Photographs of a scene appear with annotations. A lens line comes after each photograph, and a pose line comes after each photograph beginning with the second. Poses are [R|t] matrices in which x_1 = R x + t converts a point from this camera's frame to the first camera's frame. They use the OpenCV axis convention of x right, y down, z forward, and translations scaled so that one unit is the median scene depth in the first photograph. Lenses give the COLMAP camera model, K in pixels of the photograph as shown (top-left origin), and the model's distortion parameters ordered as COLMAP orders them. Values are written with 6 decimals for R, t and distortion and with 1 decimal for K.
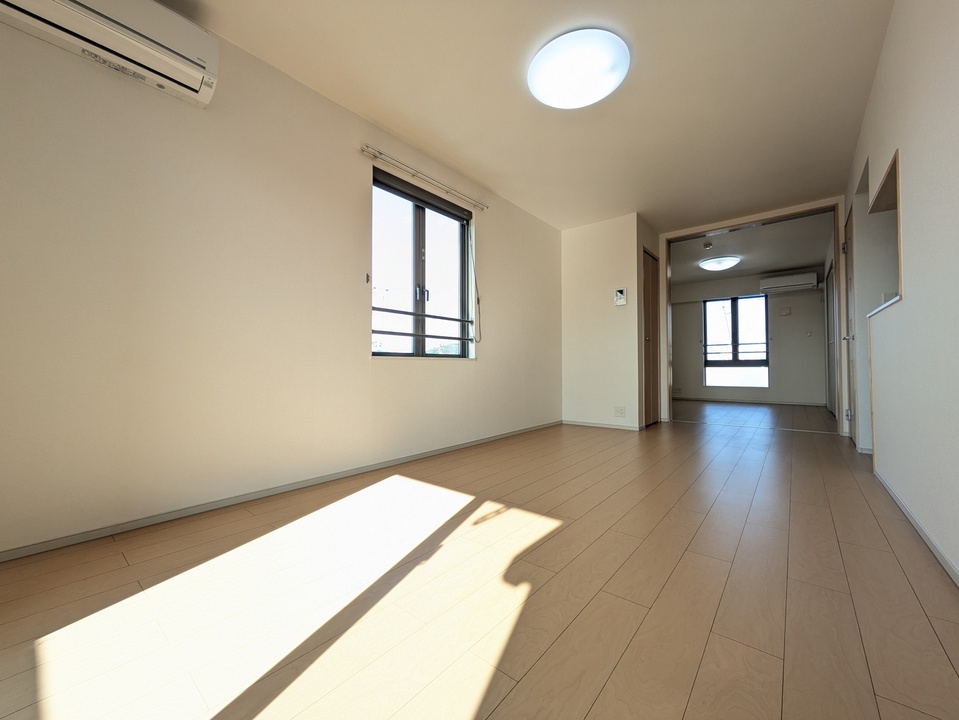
lens RADIAL K [[374.7, 0, 482.7], [0, 374.7, 359.9], [0, 0, 1]] dist [-0.000320, -0.000053]
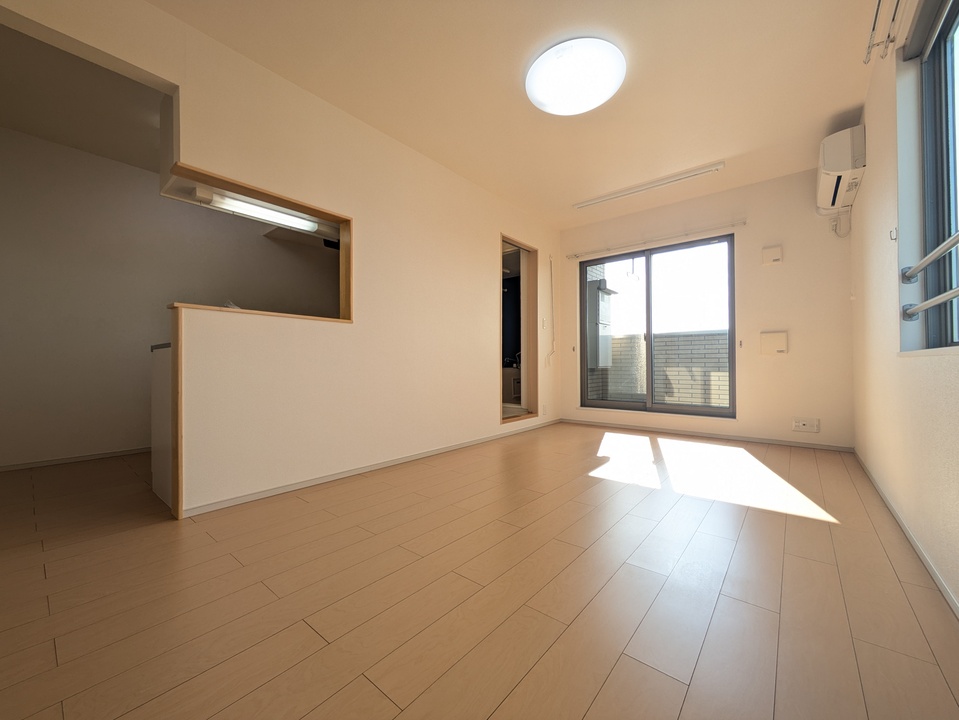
lens RADIAL K [[376.9, 0, 476.8], [0, 376.9, 359.5], [0, 0, 1]] dist [0.000651, 0.000177]
pose [[-0.999979, 0.005739, 0.002920, 0.357464], [0.005644, 0.999487, -0.031527, 0.015630], [-0.003099, -0.031509, -0.999499, 1.371426]]
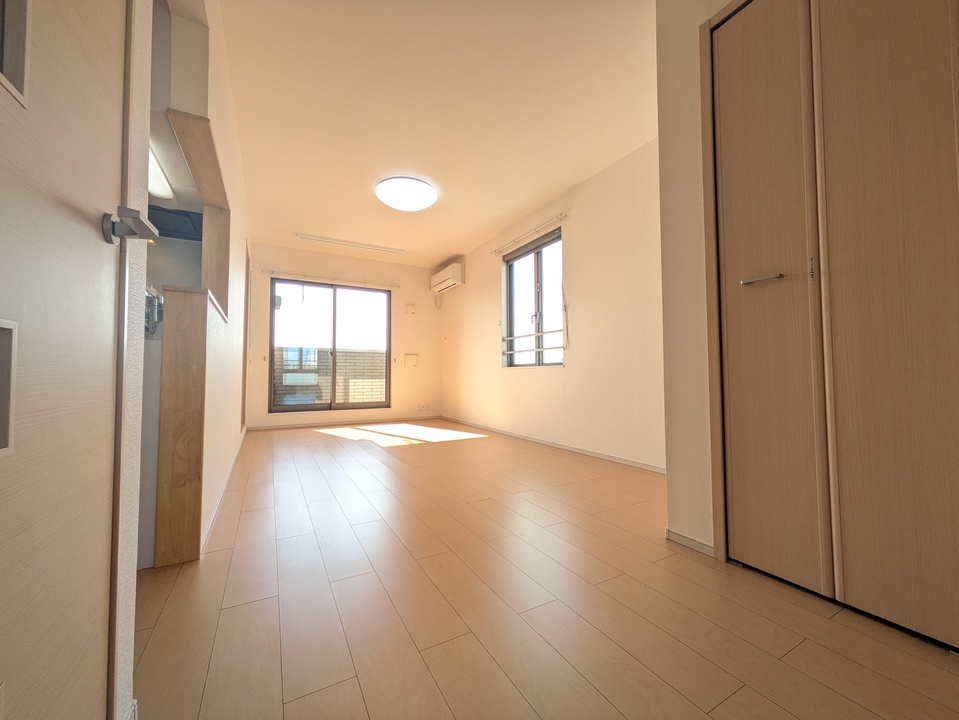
lens RADIAL K [[380.9, 0, 479.5], [0, 380.9, 360.0], [0, 0, 1]] dist [0.002320, 0.000298]
pose [[-0.366845, -0.033468, -0.929680, 1.139746], [0.021337, 0.998787, -0.044375, 0.024826], [0.930037, -0.036115, -0.365686, 1.286376]]
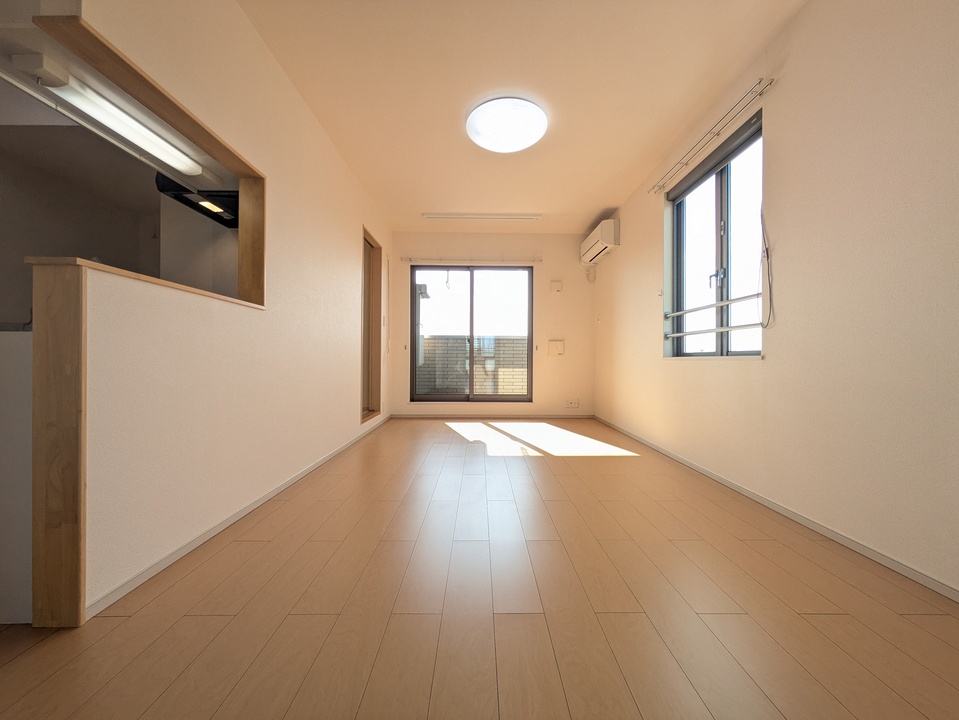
lens RADIAL K [[380.9, 0, 479.5], [0, 380.9, 360.0], [0, 0, 1]] dist [0.002320, 0.000298]
pose [[-0.766759, -0.001313, -0.641934, 0.768522], [0.009901, 0.999855, -0.013871, 0.006782], [0.641859, -0.016992, -0.766634, 1.290727]]
